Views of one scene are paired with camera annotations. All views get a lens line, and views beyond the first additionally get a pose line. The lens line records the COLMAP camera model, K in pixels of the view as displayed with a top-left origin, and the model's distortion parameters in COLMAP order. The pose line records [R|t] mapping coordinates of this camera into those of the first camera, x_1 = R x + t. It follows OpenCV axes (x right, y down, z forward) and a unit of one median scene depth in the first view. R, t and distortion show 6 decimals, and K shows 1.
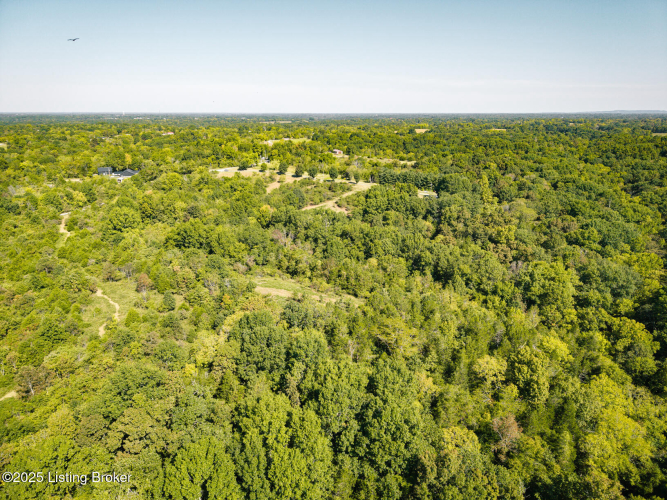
lens RADIAL K [[441.9, 0, 327.9], [0, 441.9, 278.1], [0, 0, 1]] dist [0.044821, -0.050179]
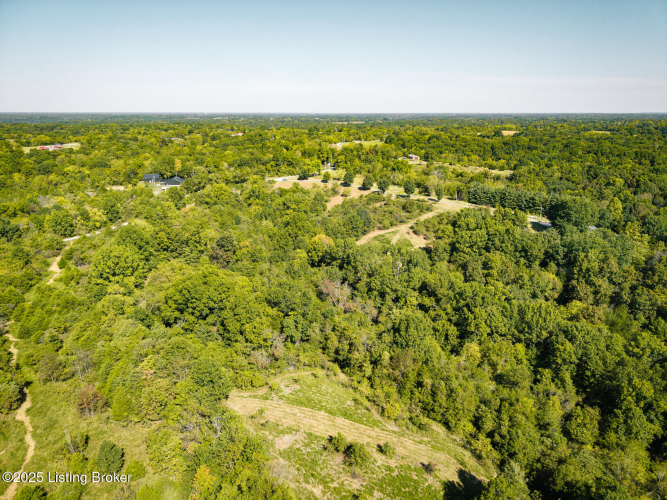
lens RADIAL K [[441.9, 0, 330.8], [0, 441.9, 265.1], [0, 0, 1]] dist [0.044821, -0.050179]
pose [[0.988485, 0.049551, -0.142975, -0.006980], [-0.053210, 0.998344, -0.021882, -0.070253], [0.141654, 0.029238, 0.989484, 0.181731]]
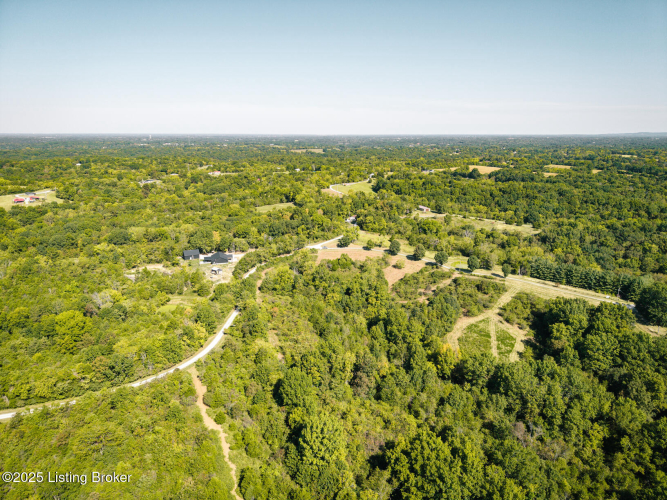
lens RADIAL K [[441.9, 0, 328.9], [0, 441.9, 252.9], [0, 0, 1]] dist [0.044821, -0.050179]
pose [[0.999656, 0.003690, -0.025972, -0.231908], [-0.005992, 0.996003, -0.089116, -0.181649], [0.025540, 0.089241, 0.995683, 0.175382]]
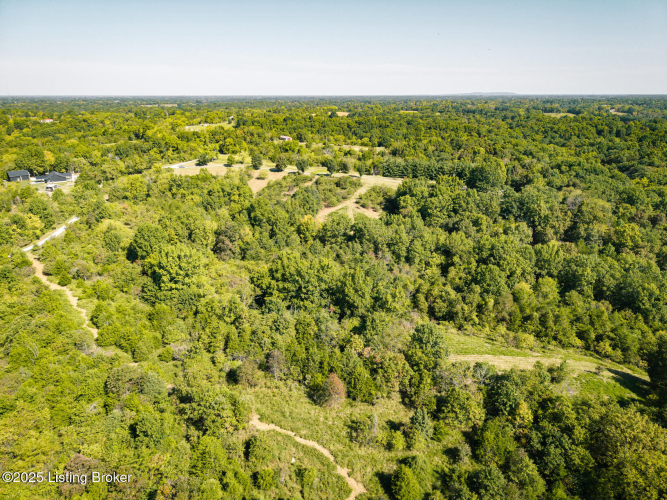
lens RADIAL K [[441.9, 0, 330.0], [0, 441.9, 266.1], [0, 0, 1]] dist [0.044821, -0.050179]
pose [[0.963630, -0.097646, 0.248763, -0.220083], [0.094834, 0.995221, 0.023291, -0.065961], [-0.249849, 0.001148, 0.968284, 0.178391]]
